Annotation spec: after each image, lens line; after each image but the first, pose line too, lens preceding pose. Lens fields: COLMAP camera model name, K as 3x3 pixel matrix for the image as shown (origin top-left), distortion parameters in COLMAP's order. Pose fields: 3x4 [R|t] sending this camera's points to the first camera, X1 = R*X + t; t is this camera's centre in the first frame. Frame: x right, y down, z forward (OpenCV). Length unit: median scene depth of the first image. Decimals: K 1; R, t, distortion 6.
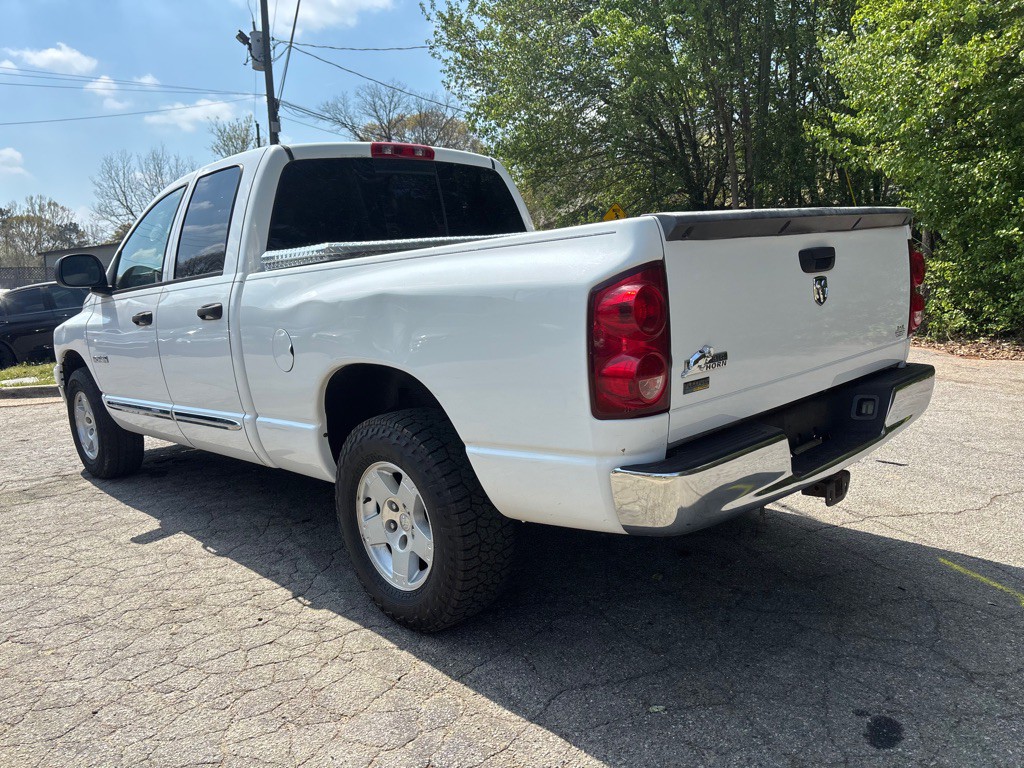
lens RADIAL K [[786.6, 0, 522.7], [0, 786.6, 394.0], [0, 0, 1]] dist [0.051727, -0.061304]
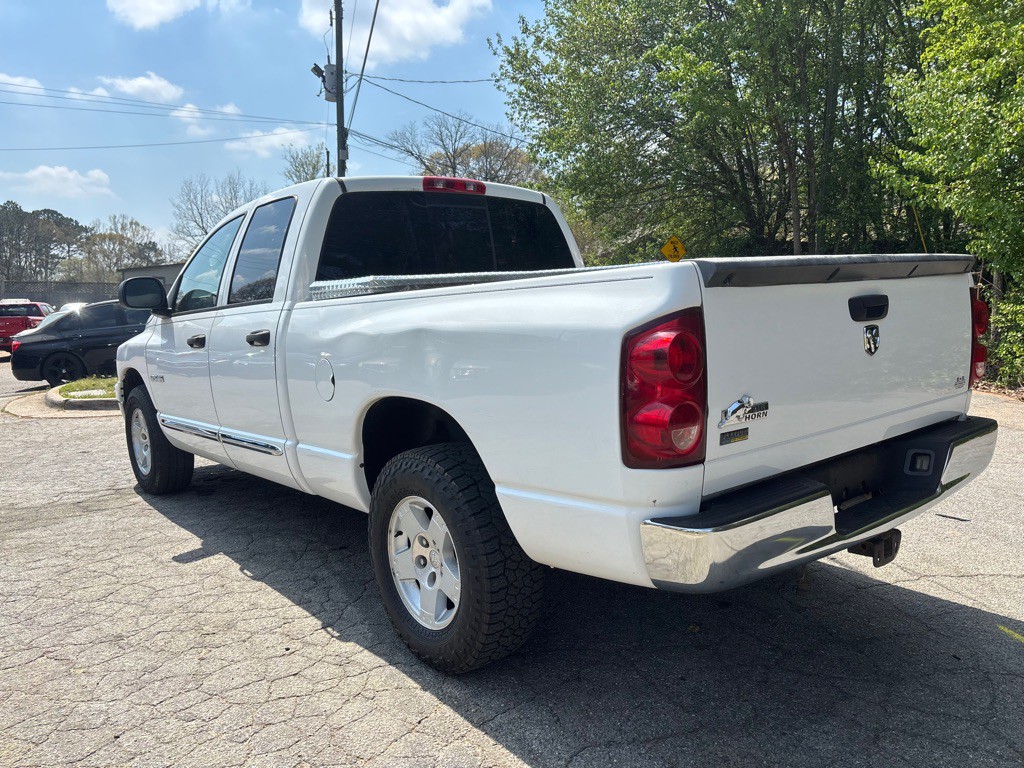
lens RADIAL K [[786.6, 0, 519.6], [0, 786.6, 385.7], [0, 0, 1]] dist [0.051727, -0.061304]
pose [[0.996679, 0.036688, -0.072694, 0.016949], [-0.039839, 0.998307, -0.042387, -0.013122], [0.071016, 0.045143, 0.996453, 0.011547]]
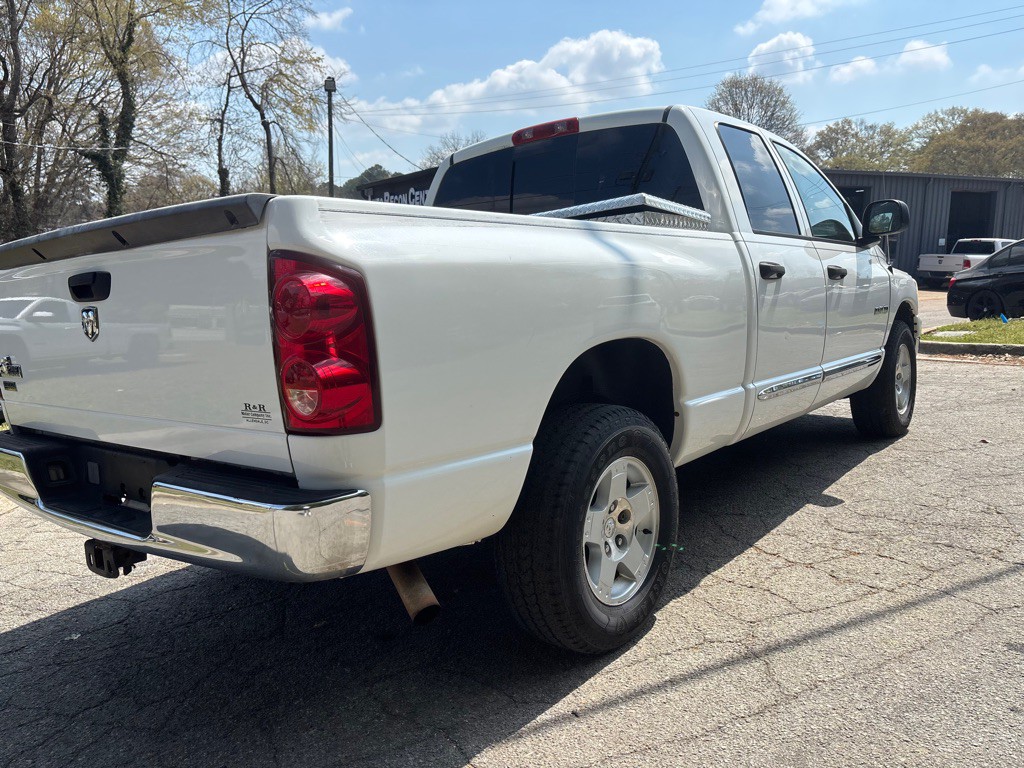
lens RADIAL K [[786.6, 0, 504.7], [0, 786.6, 388.9], [0, 0, 1]] dist [0.051727, -0.061304]
pose [[0.101126, 0.188575, -0.976838, 0.928155], [-0.111502, 0.977834, 0.177225, -0.192058], [0.988606, 0.090997, 0.119910, 0.984561]]
